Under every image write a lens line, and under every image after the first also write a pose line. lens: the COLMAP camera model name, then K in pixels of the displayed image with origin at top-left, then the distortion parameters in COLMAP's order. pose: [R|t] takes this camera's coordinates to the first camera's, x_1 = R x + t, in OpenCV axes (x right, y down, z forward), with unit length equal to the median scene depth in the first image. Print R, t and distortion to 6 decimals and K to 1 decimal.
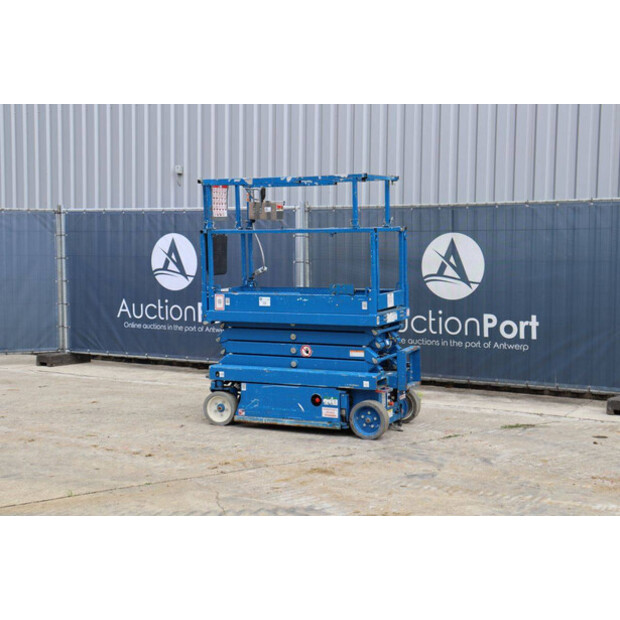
lens RADIAL K [[996.4, 0, 310.0], [0, 996.4, 310.0], [0, 0, 1]] dist [0.149008, 0.034421]
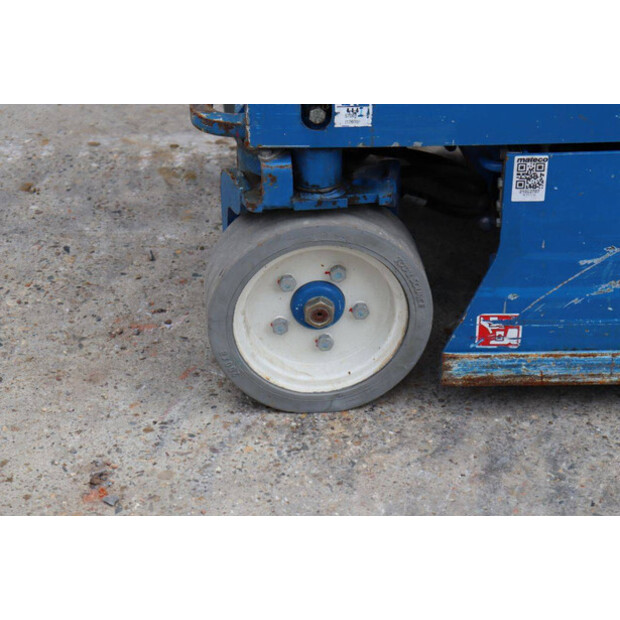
lens RADIAL K [[1442.0, 0, 310.0], [0, 1442.0, 310.0], [0, 0, 1]] dist [0.273735, -0.000591]
pose [[0.883937, -0.231311, 0.406387, -0.187237], [0.022256, 0.888908, 0.457546, -0.003636], [-0.467076, -0.395397, 0.790886, 0.850604]]
